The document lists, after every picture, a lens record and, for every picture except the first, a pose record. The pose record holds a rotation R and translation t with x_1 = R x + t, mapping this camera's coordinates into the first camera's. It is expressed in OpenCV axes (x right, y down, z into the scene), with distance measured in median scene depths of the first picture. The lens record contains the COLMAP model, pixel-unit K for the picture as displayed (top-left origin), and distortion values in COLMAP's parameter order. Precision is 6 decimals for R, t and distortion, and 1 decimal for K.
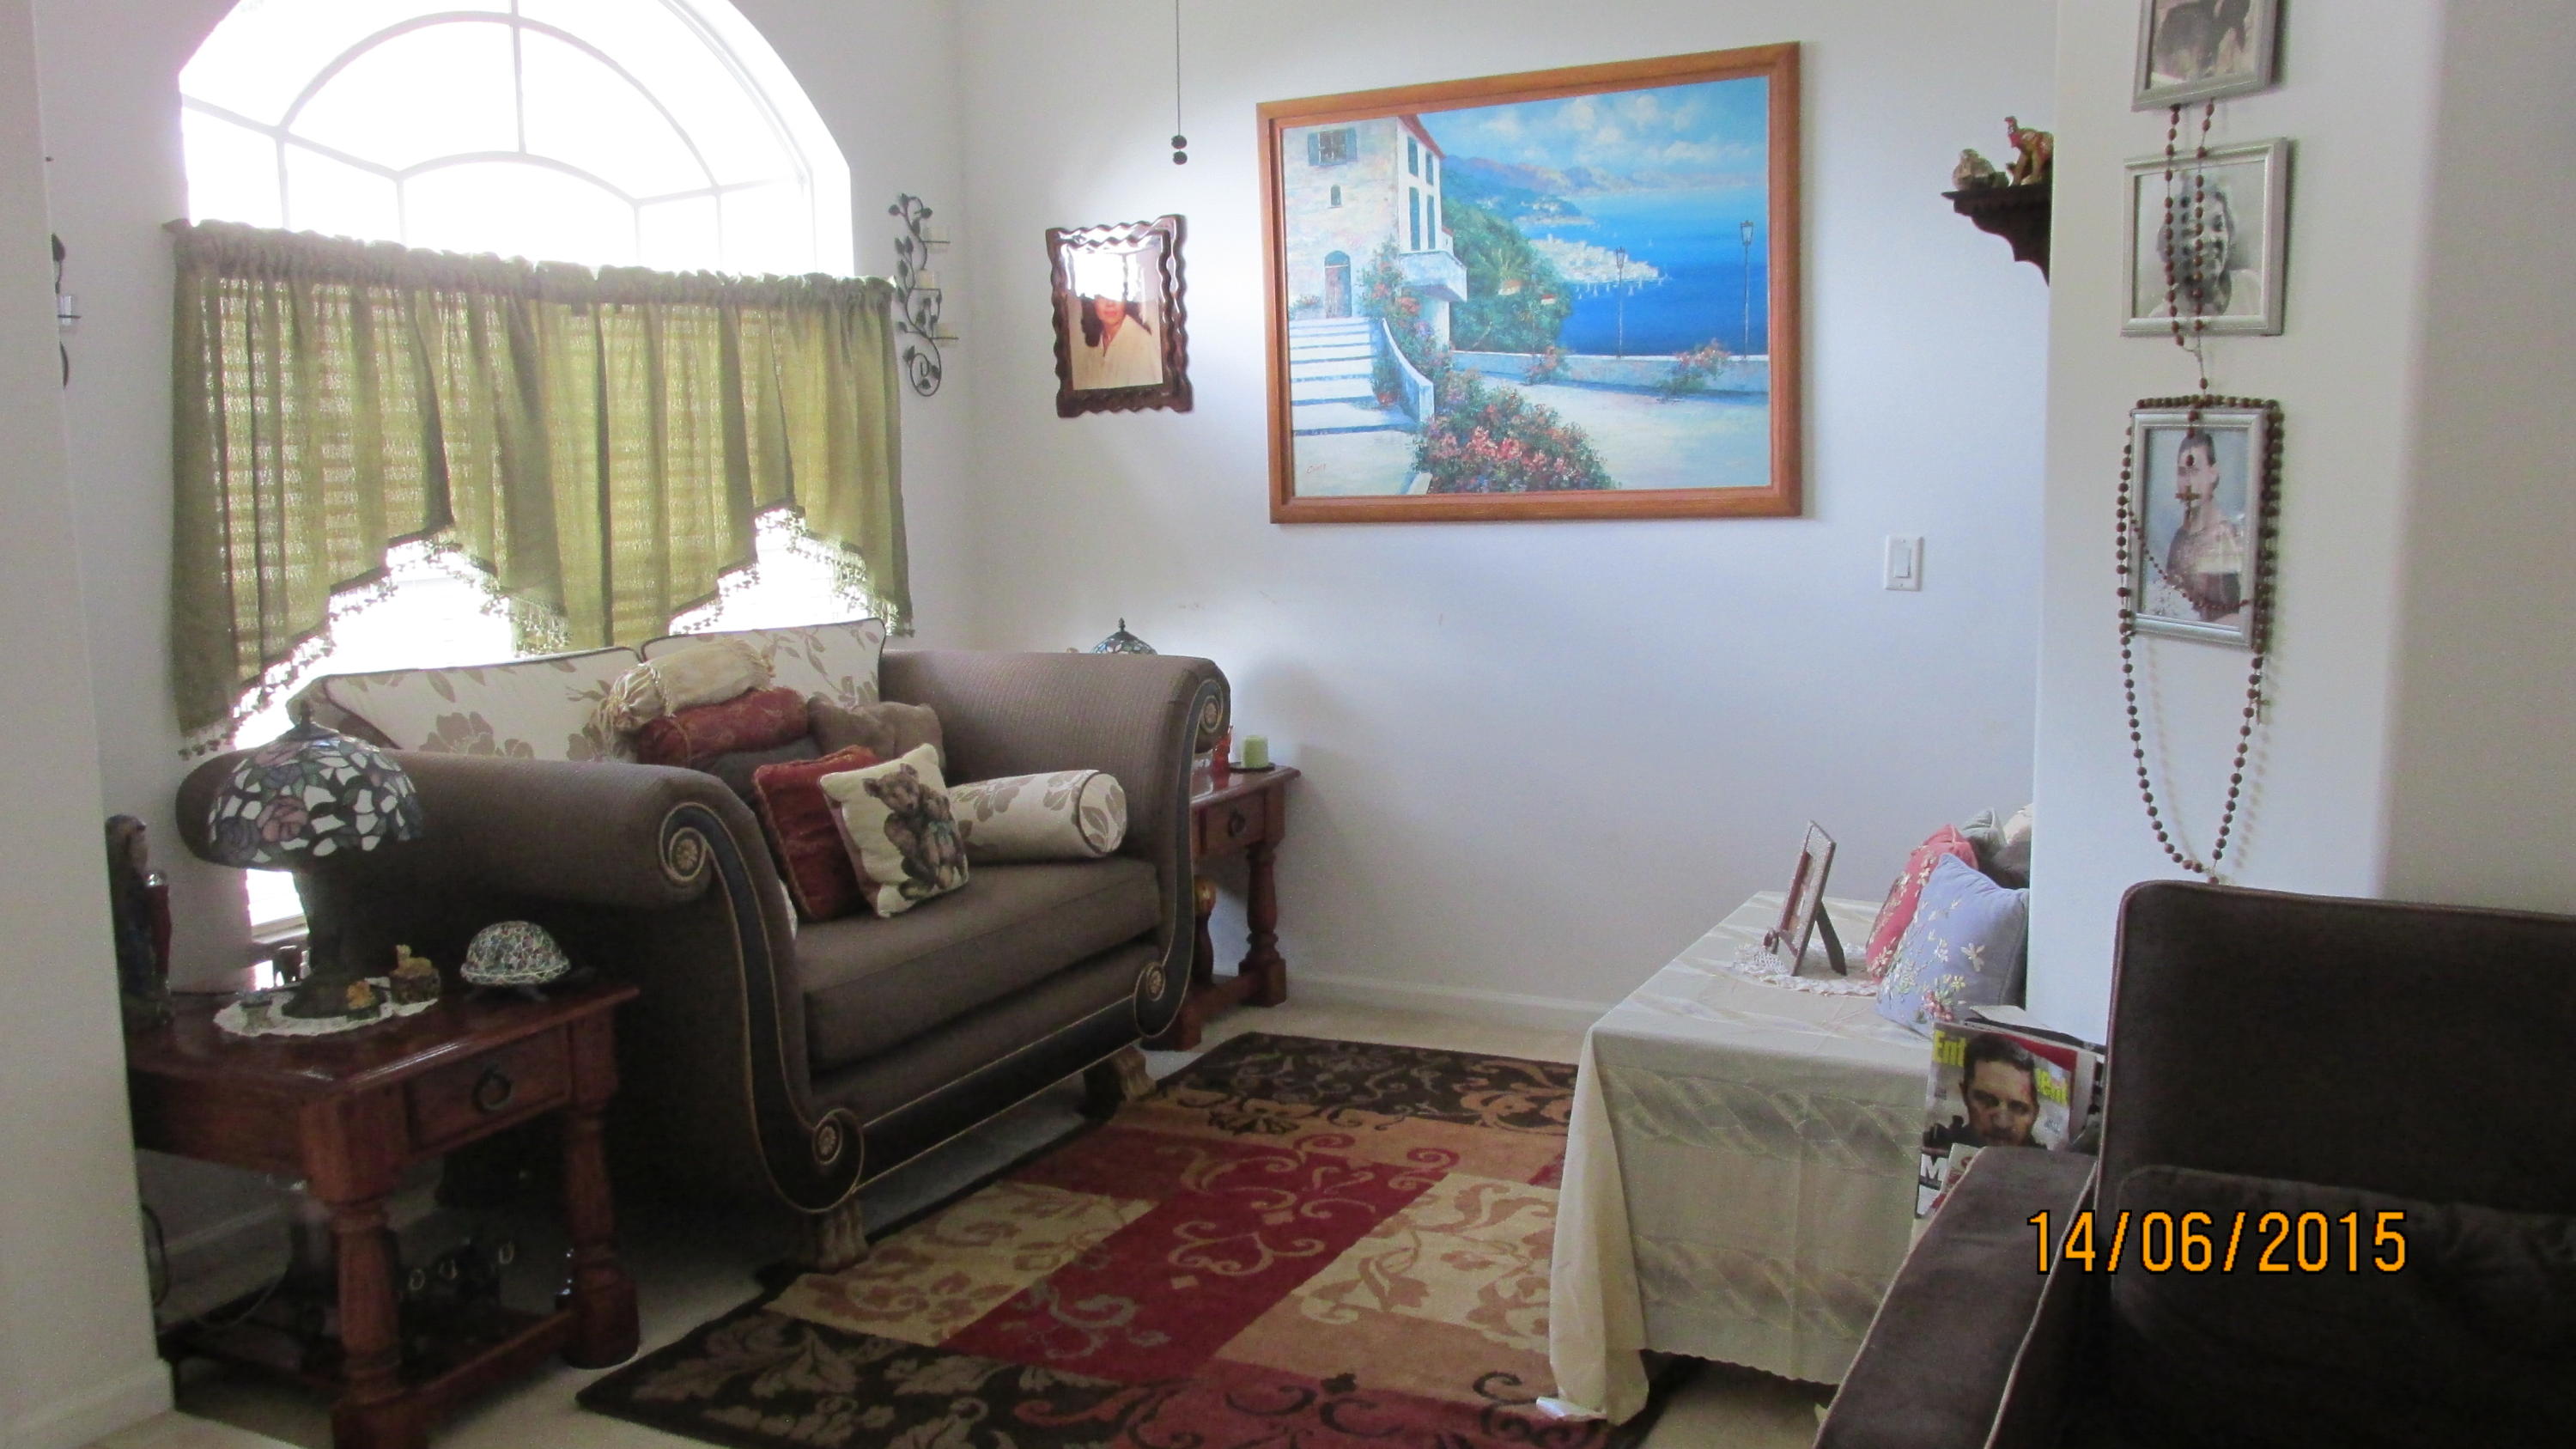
lens RADIAL K [[2156.3, 0, 1296.6], [0, 2156.3, 727.2], [0, 0, 1]] dist [-0.024476, 0.016992]
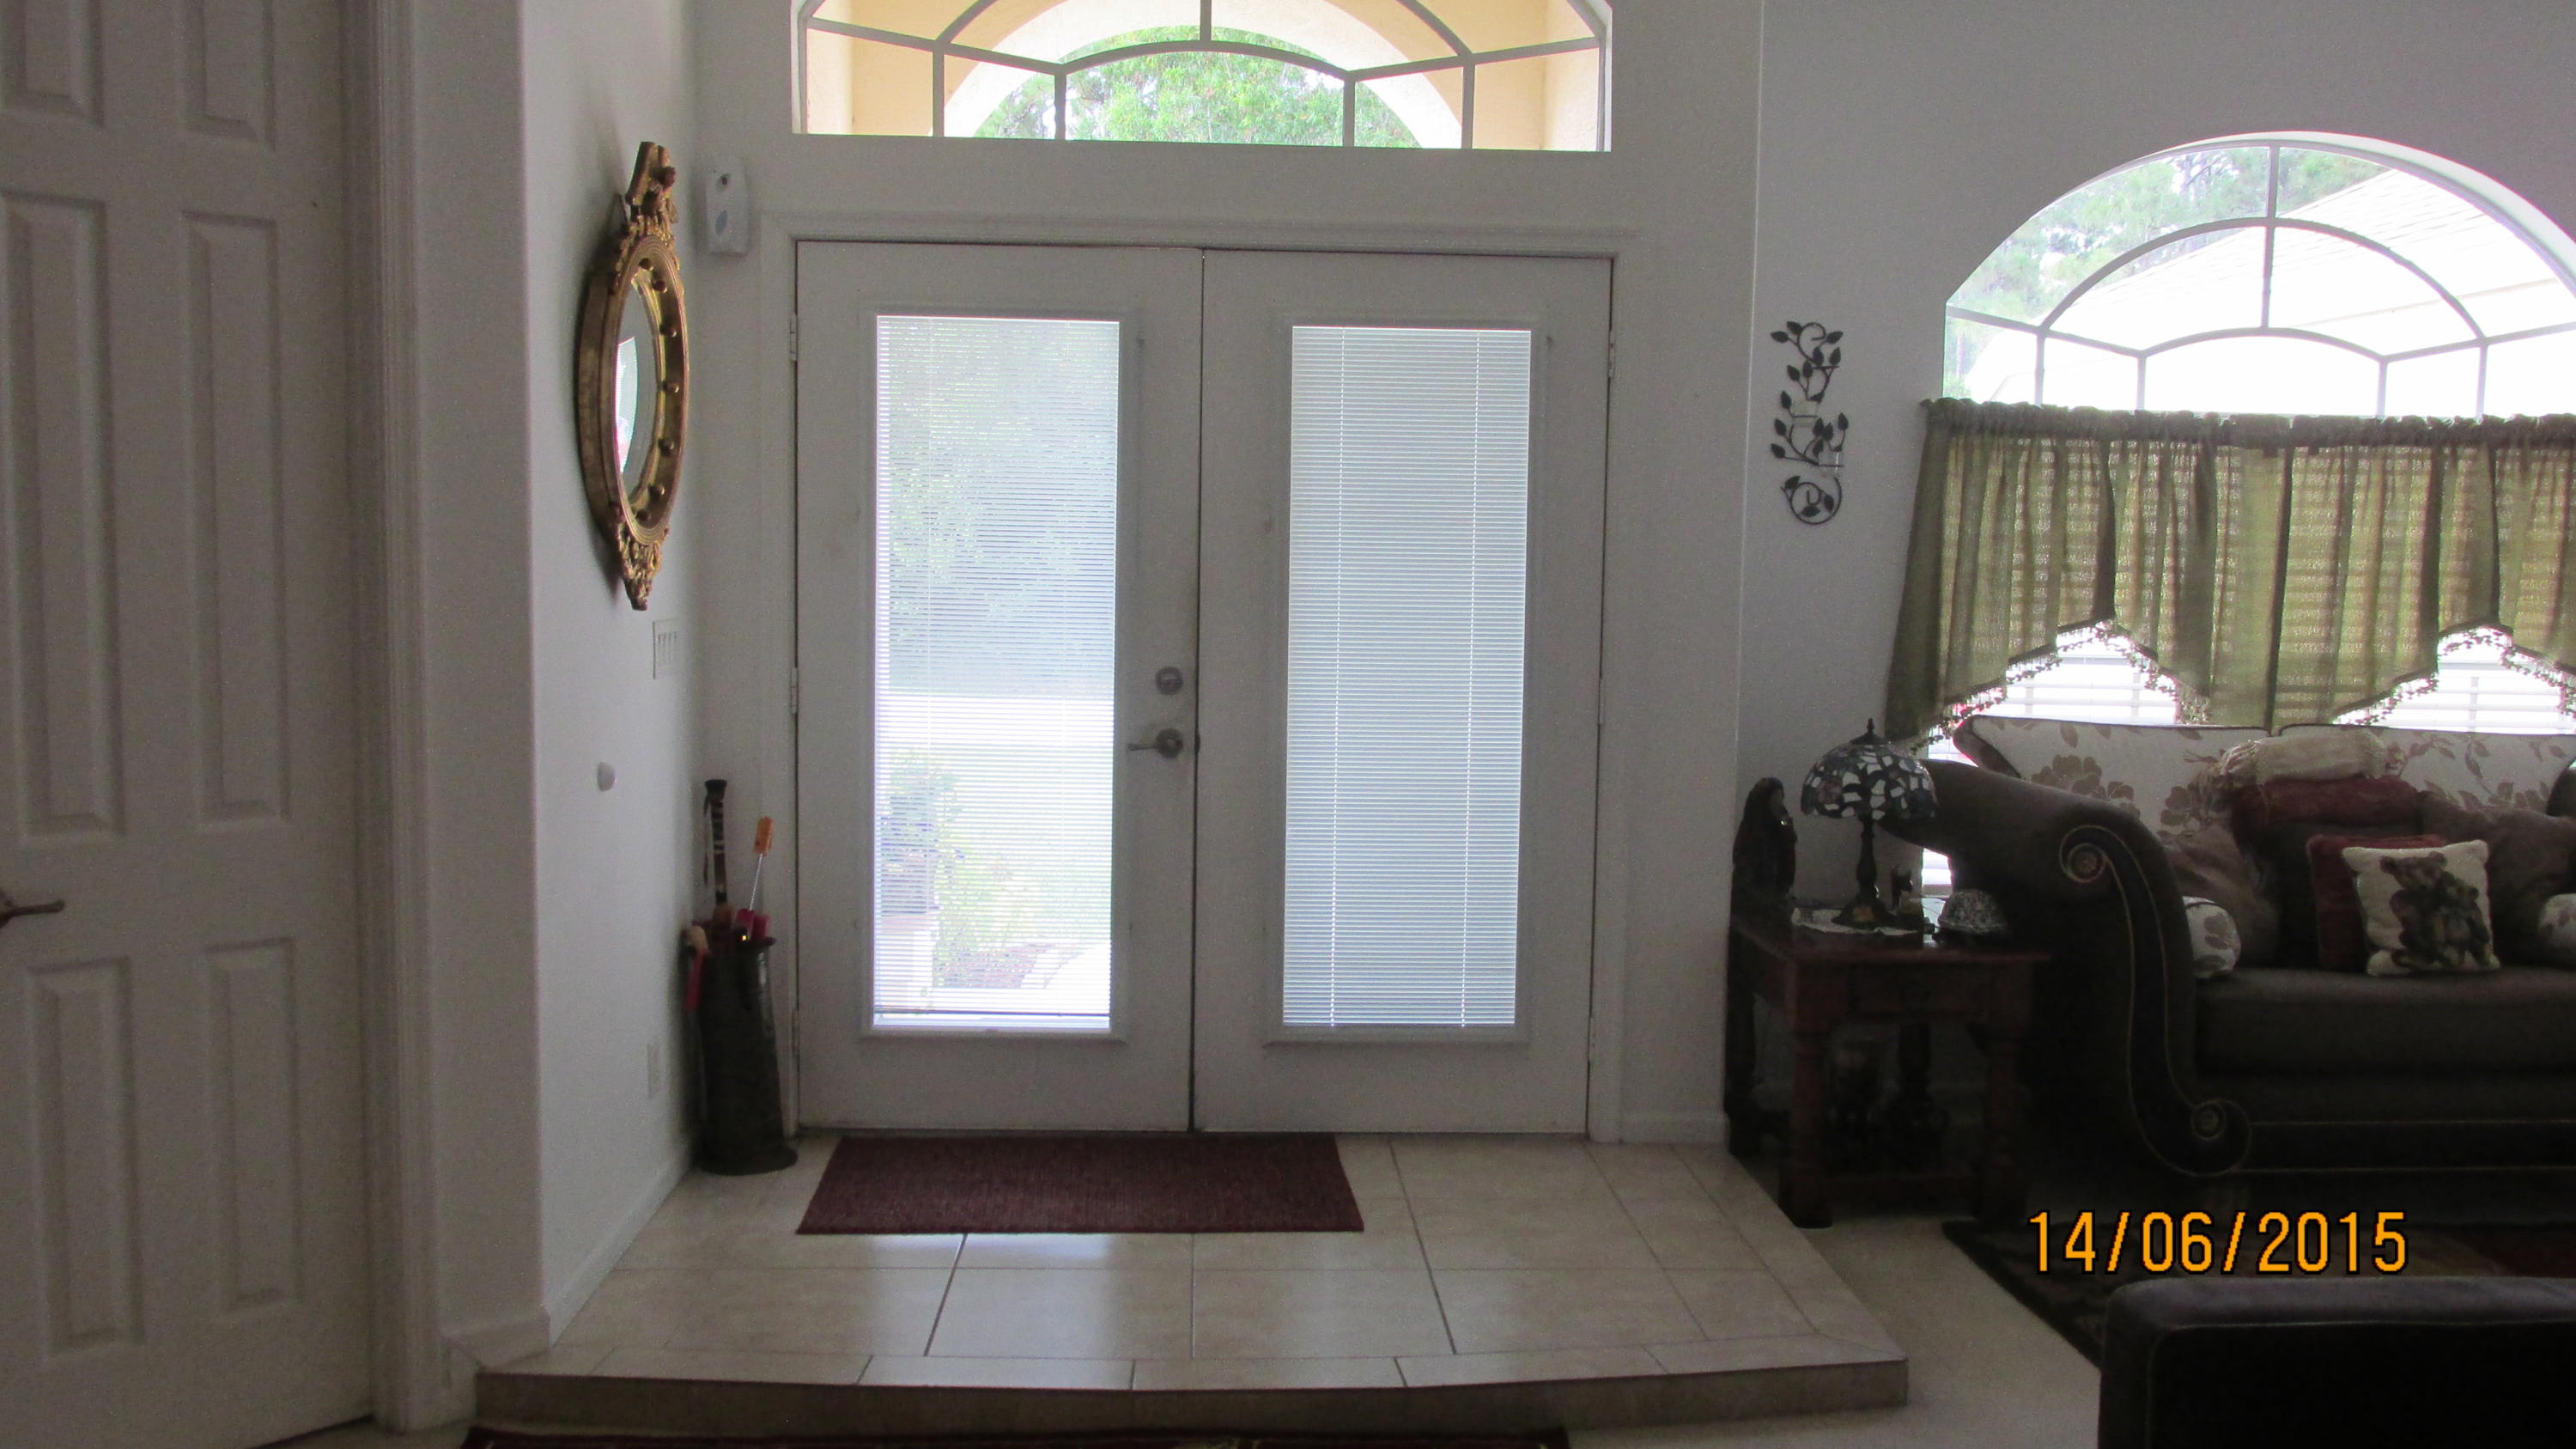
lens RADIAL K [[2156.3, 0, 1296.6], [0, 2156.3, 727.2], [0, 0, 1]] dist [-0.024476, 0.016992]
pose [[0.498764, 0.099871, -0.860965, 0.493509], [-0.143756, 0.989113, 0.031457, 0.003146], [0.854733, 0.108079, 0.507691, -0.089748]]
